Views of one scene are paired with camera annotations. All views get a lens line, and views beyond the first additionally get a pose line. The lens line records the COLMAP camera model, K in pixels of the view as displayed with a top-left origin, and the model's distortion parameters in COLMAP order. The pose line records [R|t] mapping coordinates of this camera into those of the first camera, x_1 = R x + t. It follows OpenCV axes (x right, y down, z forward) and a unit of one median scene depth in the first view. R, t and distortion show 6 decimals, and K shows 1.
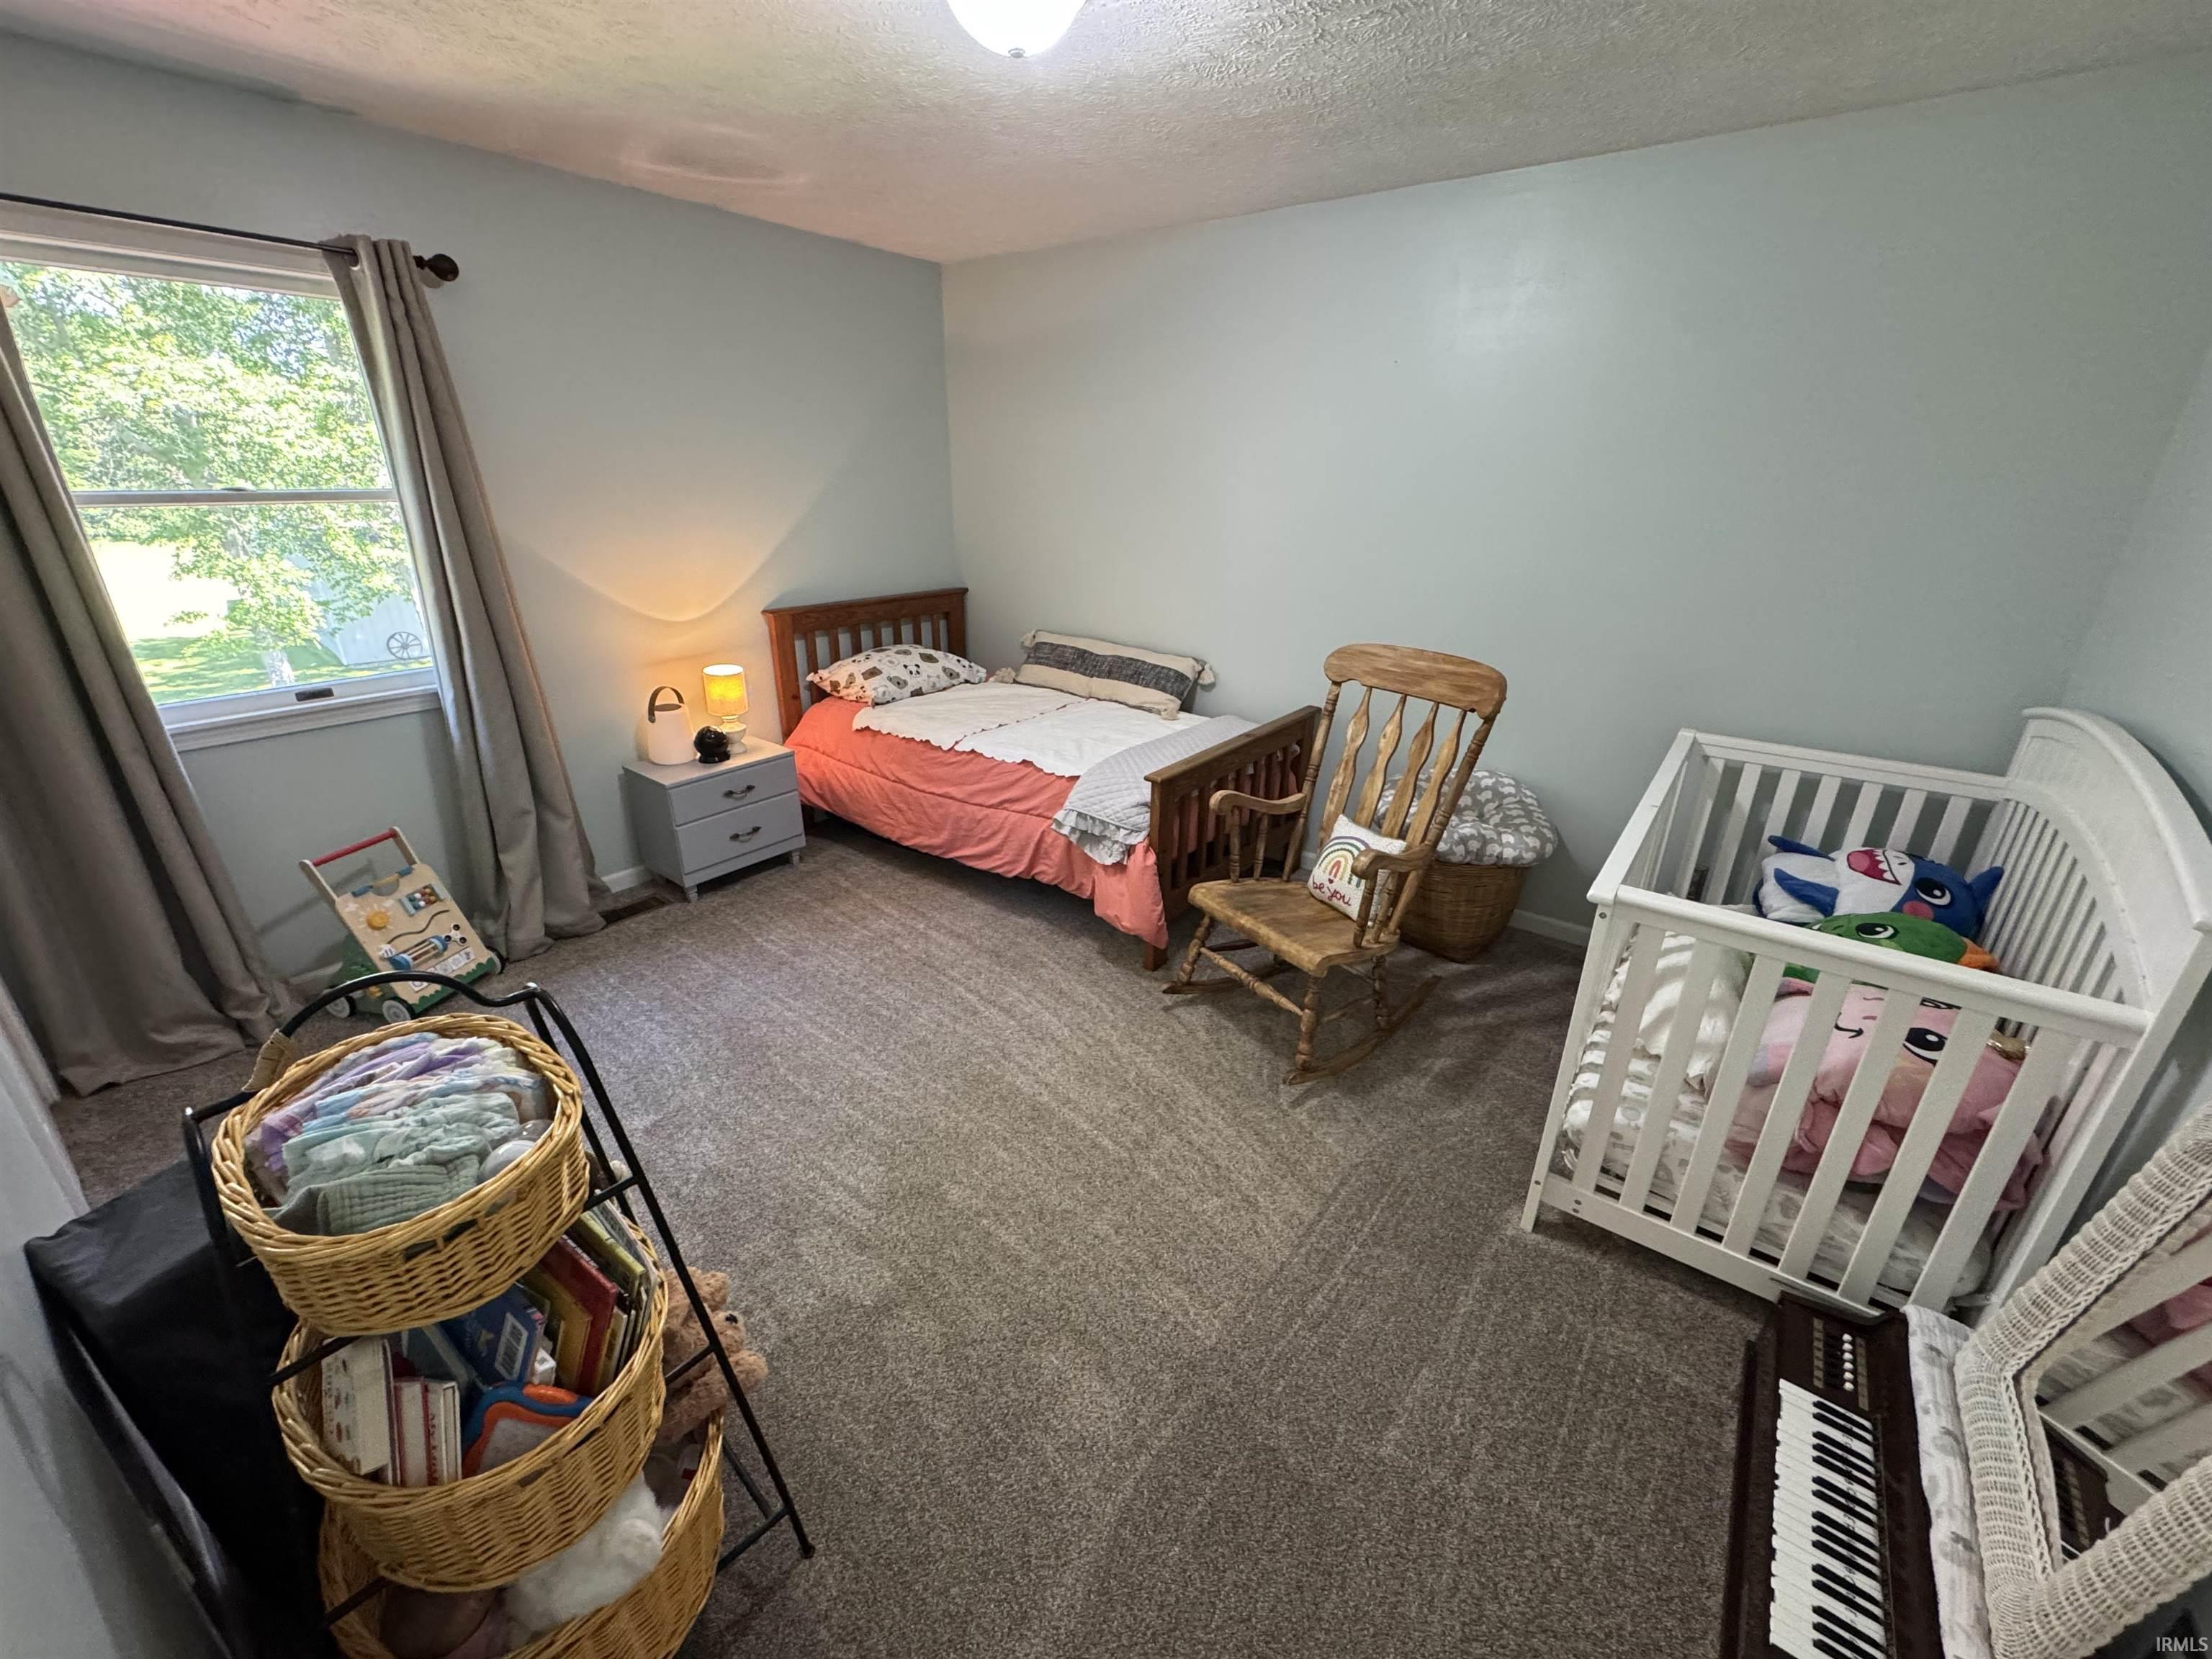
lens RADIAL K [[882.3, 0, 1106.0], [0, 882.3, 829.5], [0, 0, 1]] dist [-0.000504, 0.000106]
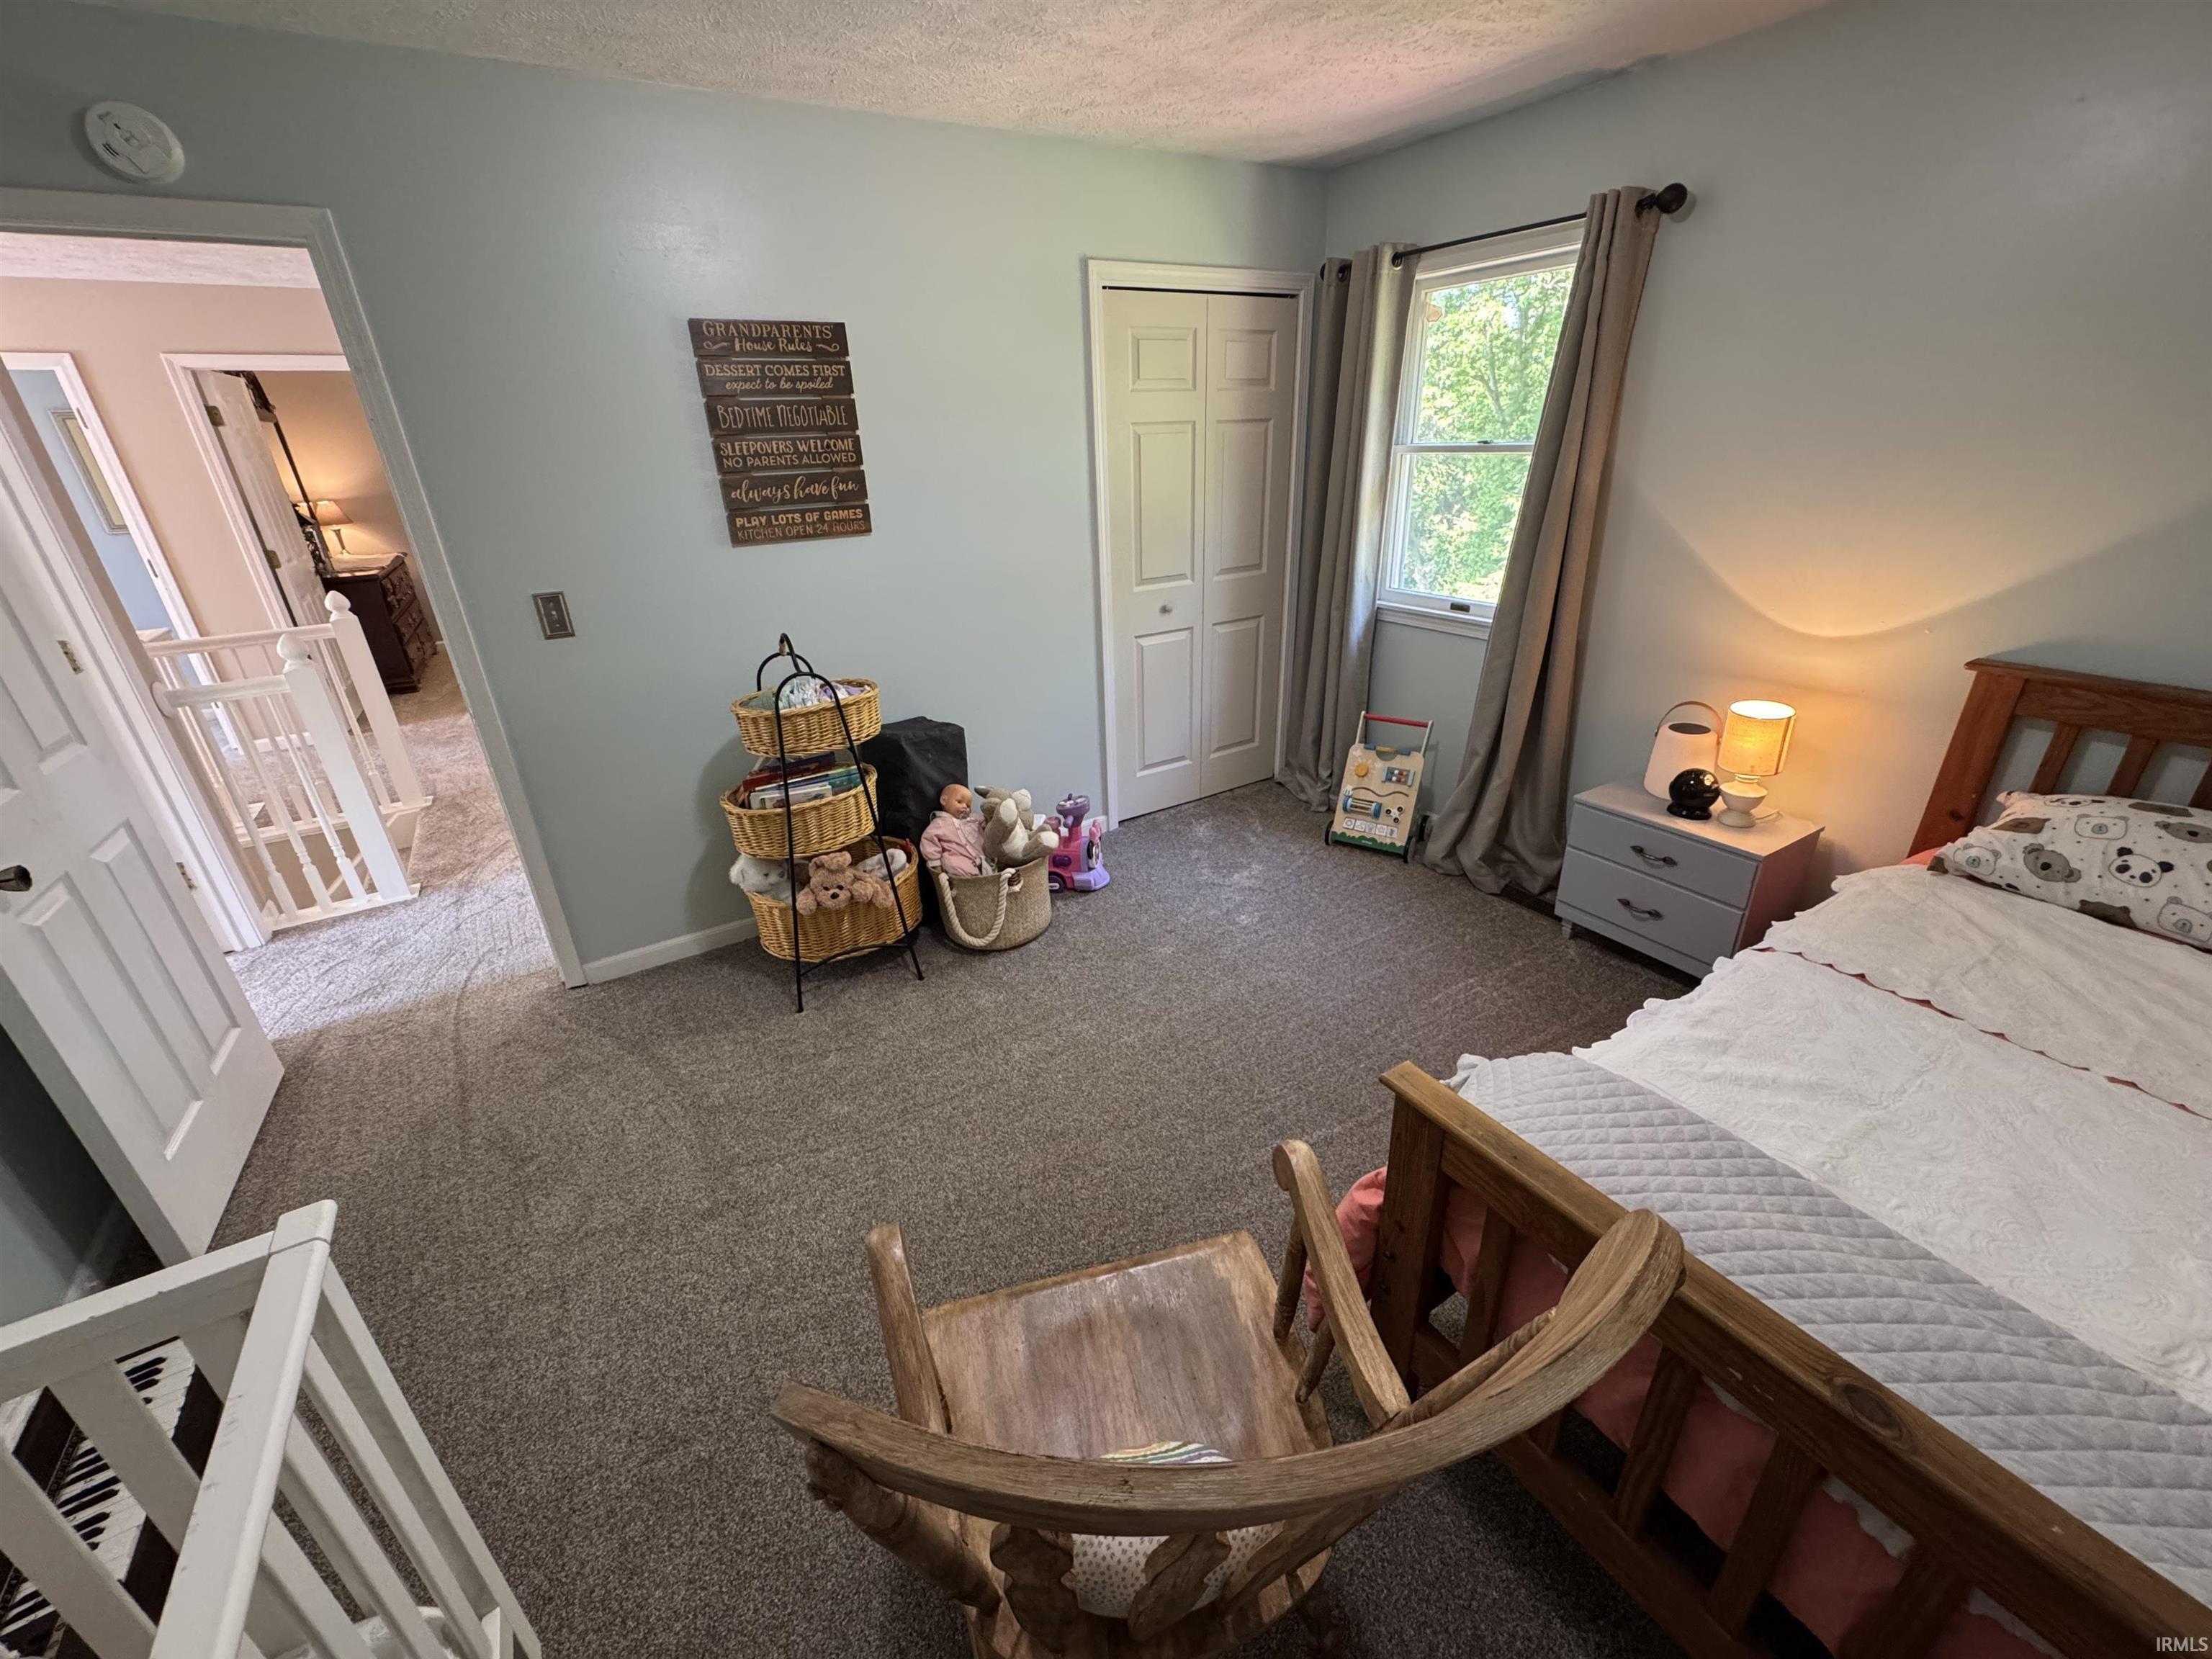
lens RADIAL K [[882.3, 0, 1106.0], [0, 882.3, 829.5], [0, 0, 1]] dist [-0.000504, 0.000106]
pose [[-0.357474, 0.385110, -0.850825, 0.413823], [-0.325468, 0.802540, 0.500000, -0.310943], [0.875376, 0.455653, -0.161546, 0.769985]]
